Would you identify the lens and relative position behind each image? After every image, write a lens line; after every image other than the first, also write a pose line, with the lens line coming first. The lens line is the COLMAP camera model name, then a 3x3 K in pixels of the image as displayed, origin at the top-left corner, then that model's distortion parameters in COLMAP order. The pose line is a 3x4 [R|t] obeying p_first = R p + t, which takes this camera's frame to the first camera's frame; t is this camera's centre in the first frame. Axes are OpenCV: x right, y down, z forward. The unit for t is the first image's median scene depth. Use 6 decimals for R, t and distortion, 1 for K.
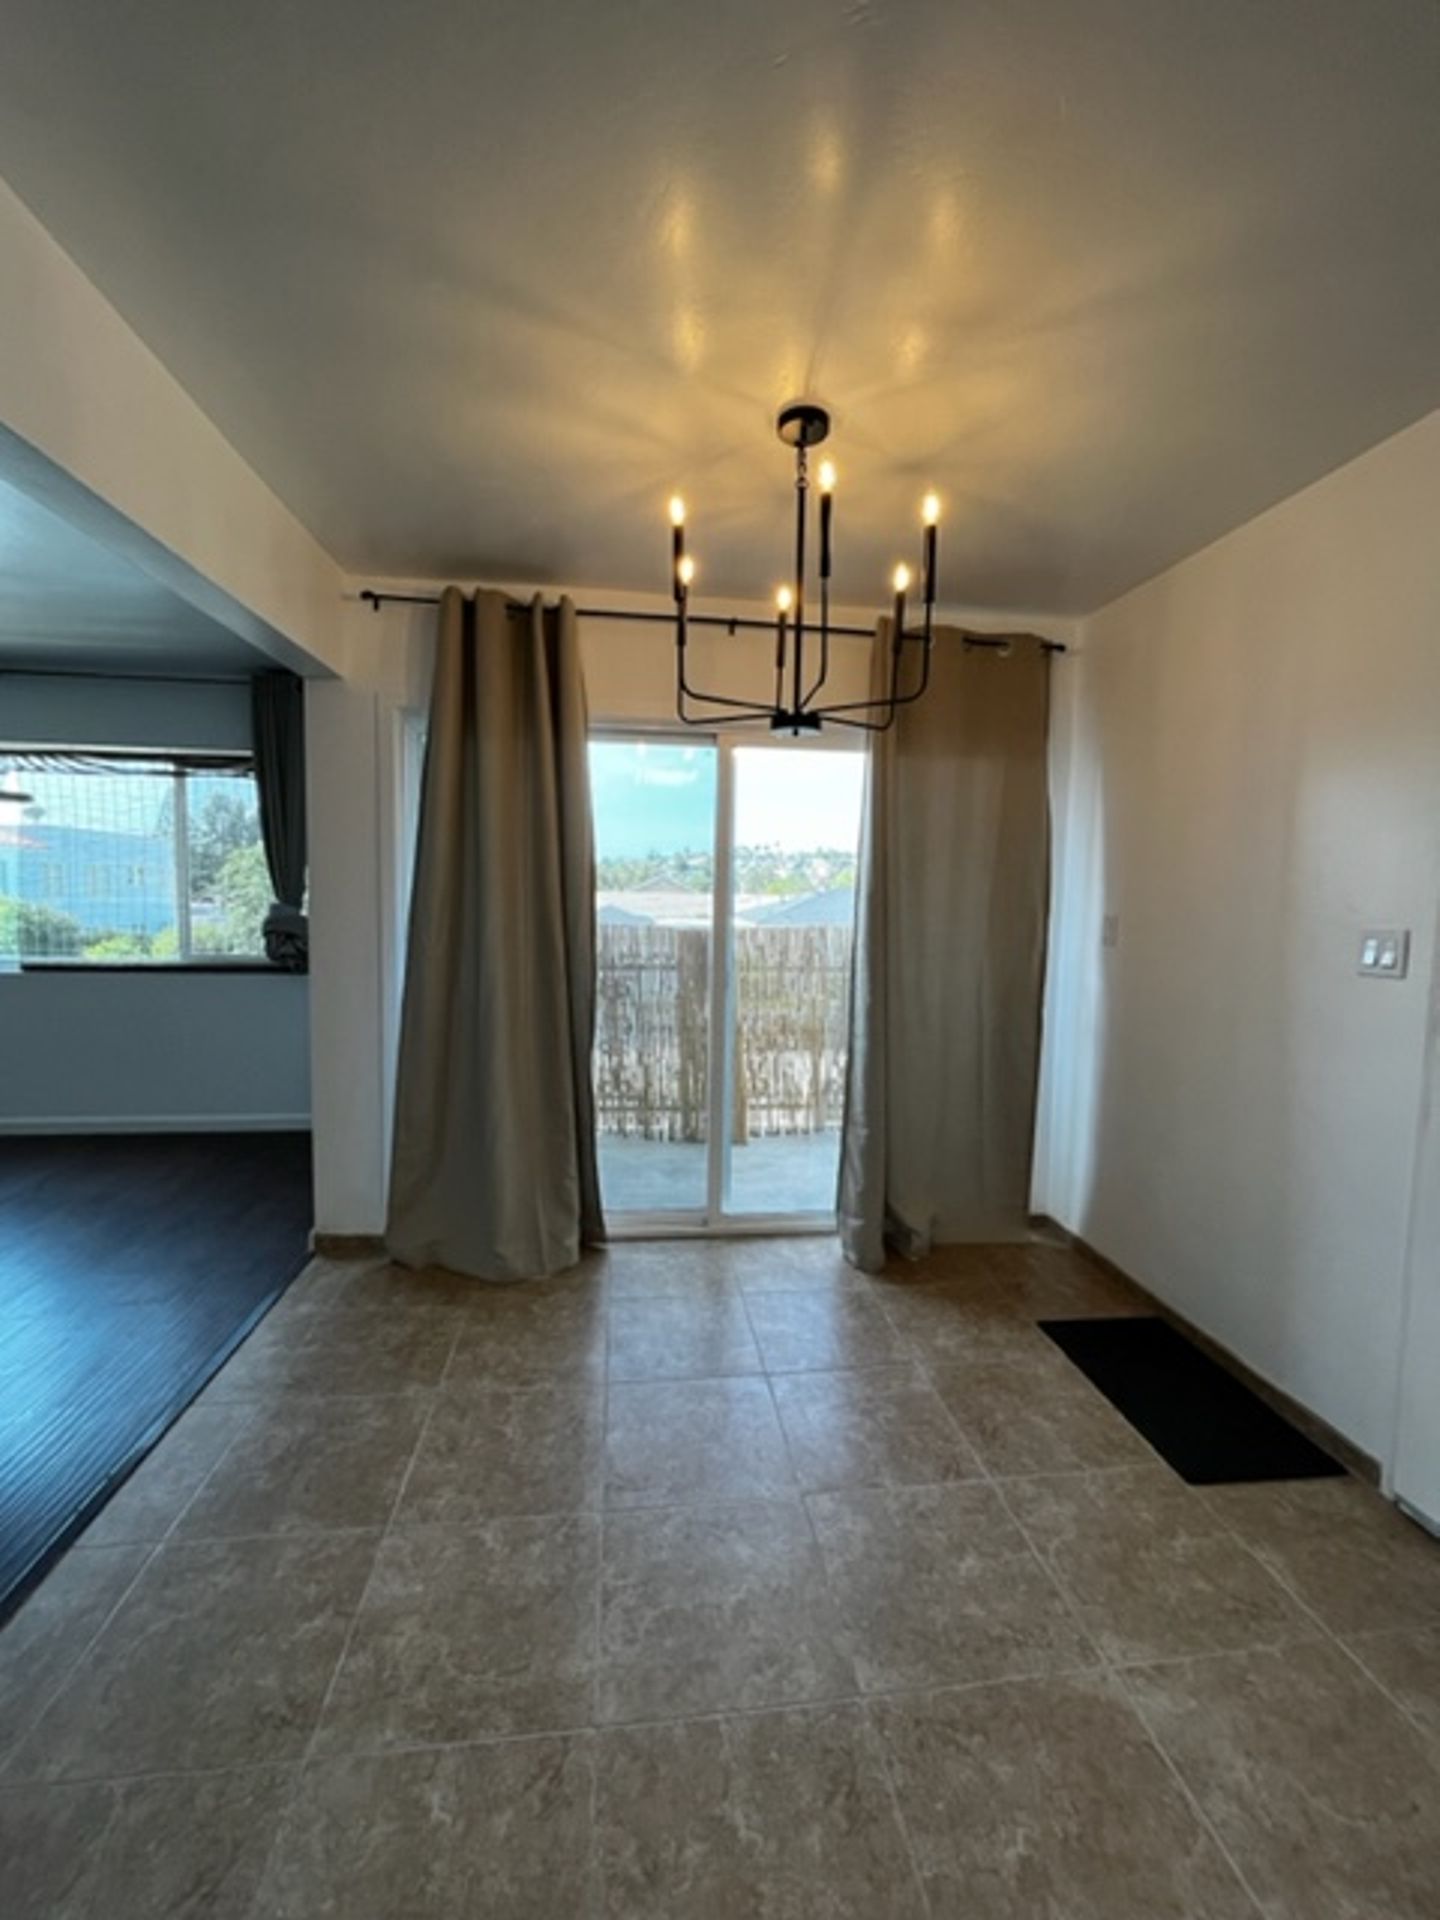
lens RADIAL K [[787.6, 0, 724.9], [0, 787.6, 959.0], [0, 0, 1]] dist [-0.004189, -0.000203]
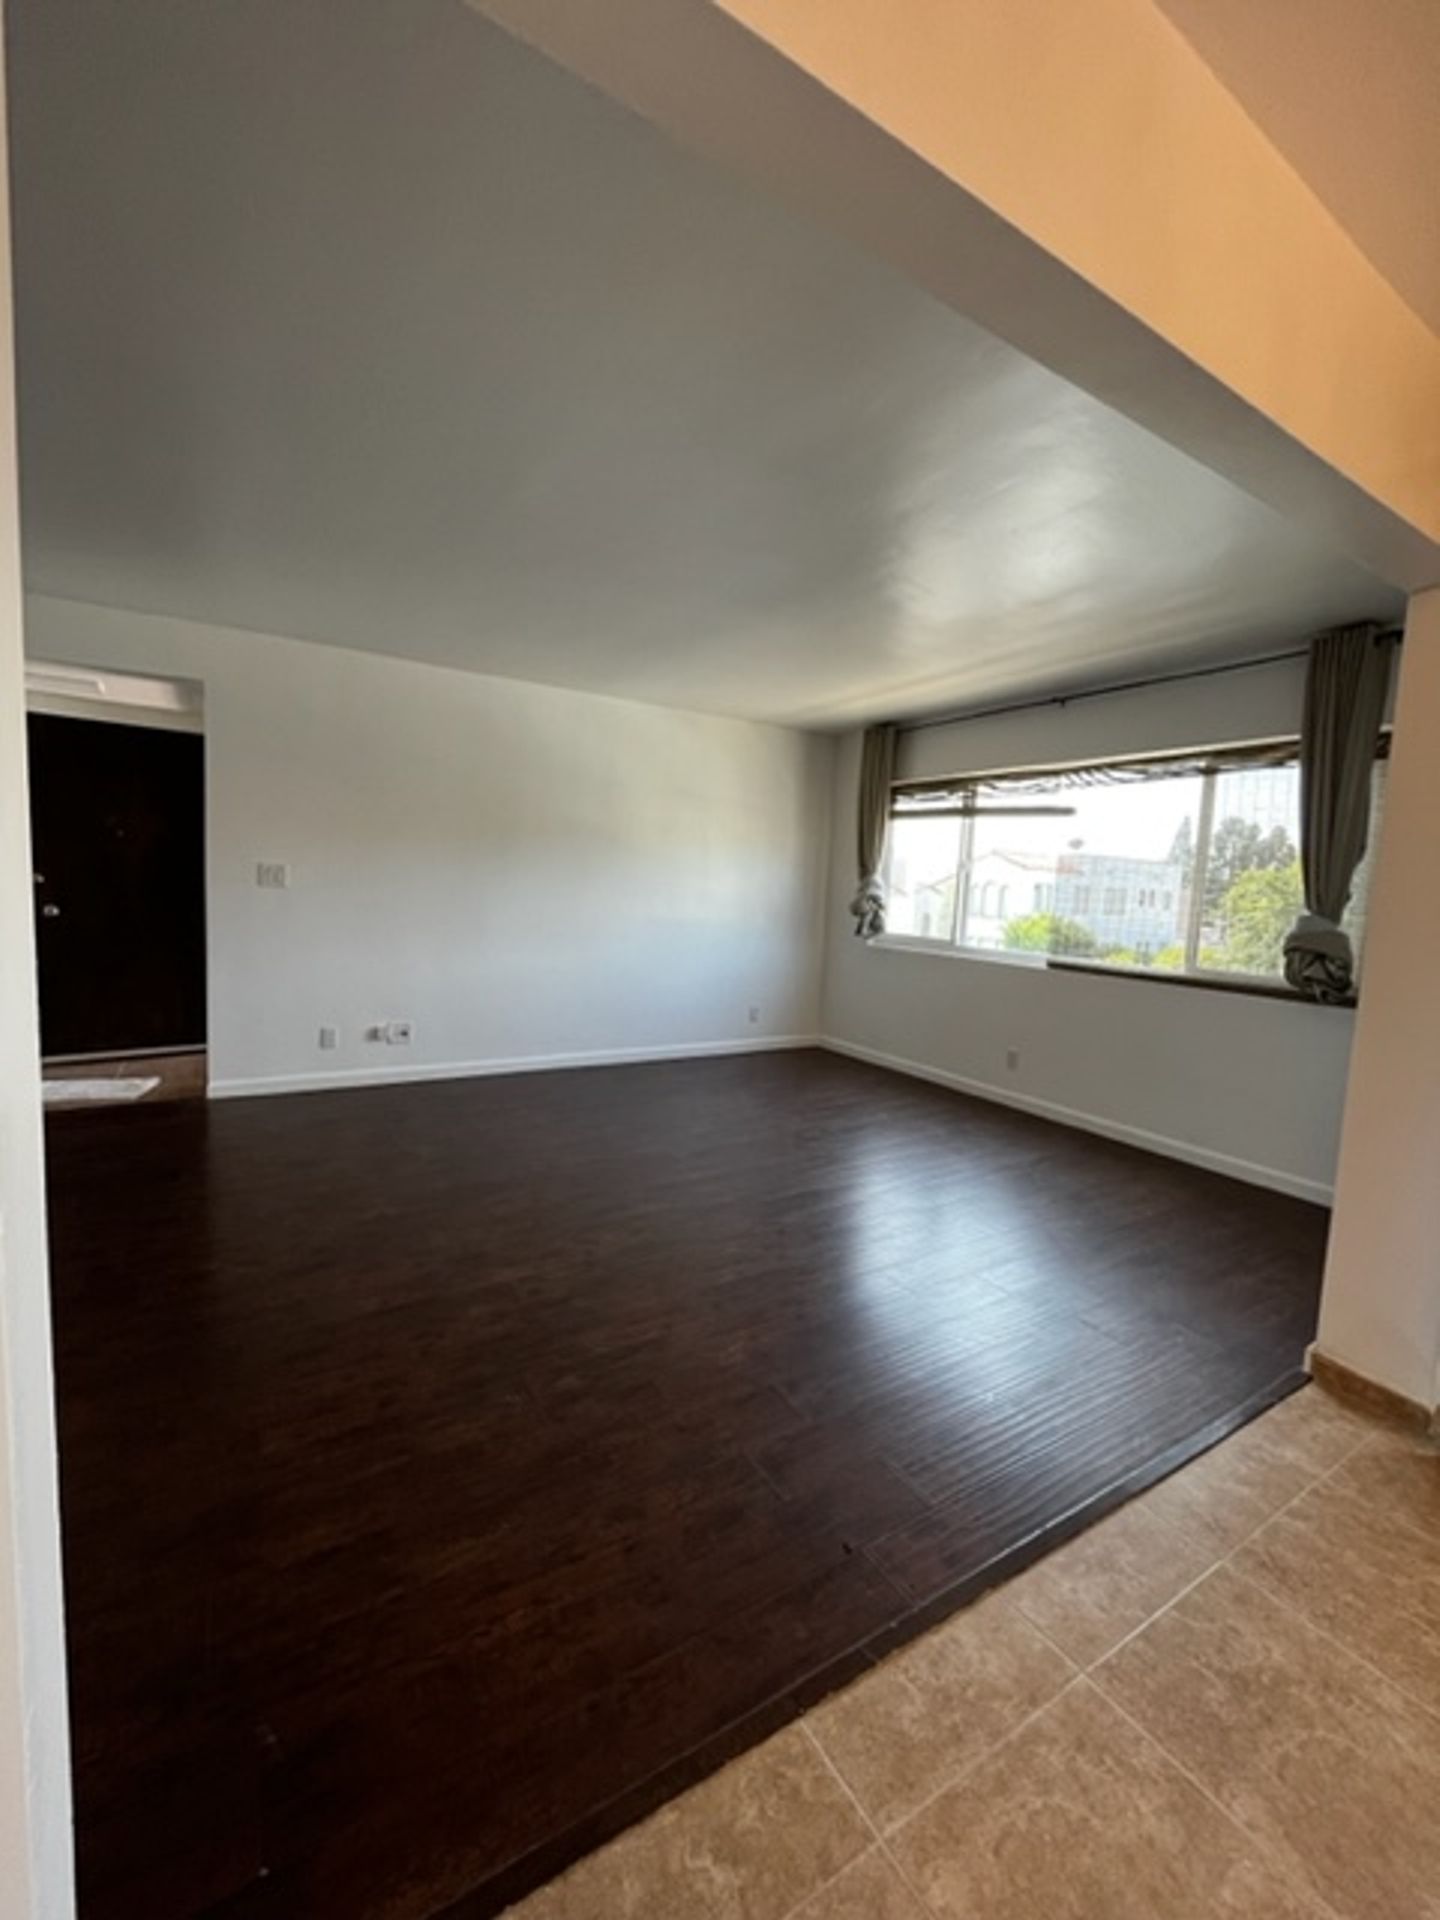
lens RADIAL K [[787.6, 0, 724.9], [0, 787.6, 959.0], [0, 0, 1]] dist [-0.004189, -0.000203]
pose [[0.427070, 0.083097, -0.900392, -0.093599], [-0.116062, 0.992569, 0.036554, 0.014990], [0.896739, 0.088890, 0.433541, 0.112793]]
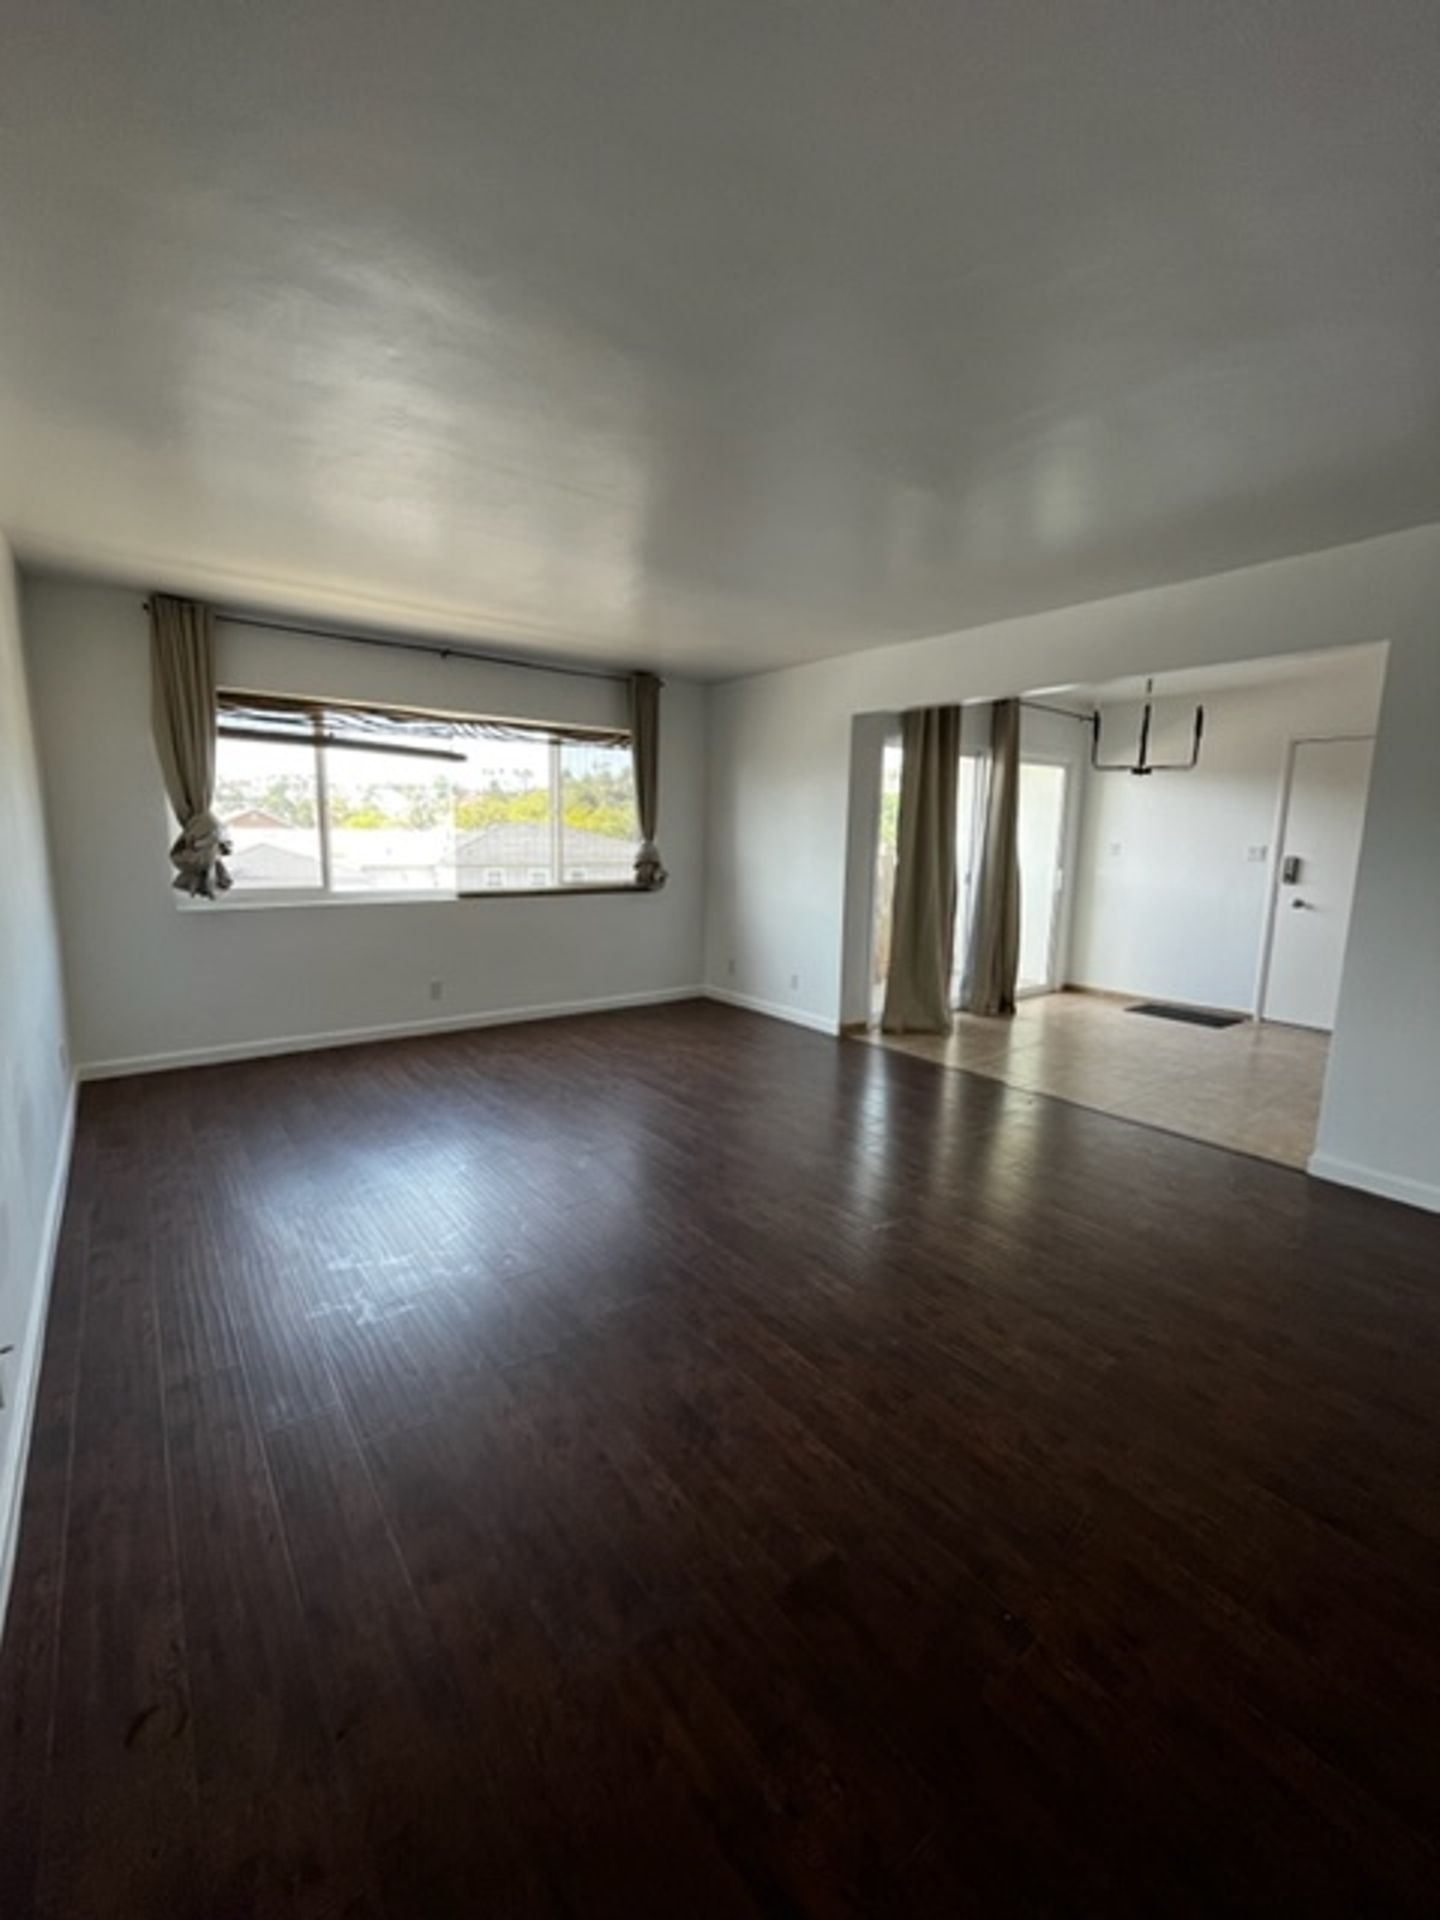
lens RADIAL K [[787.6, 0, 724.9], [0, 787.6, 959.0], [0, 0, 1]] dist [-0.004189, -0.000203]
pose [[0.861923, -0.084746, 0.499907, -1.196414], [0.043594, 0.994668, 0.093457, 0.011252], [-0.505162, -0.058760, 0.861022, -0.296967]]
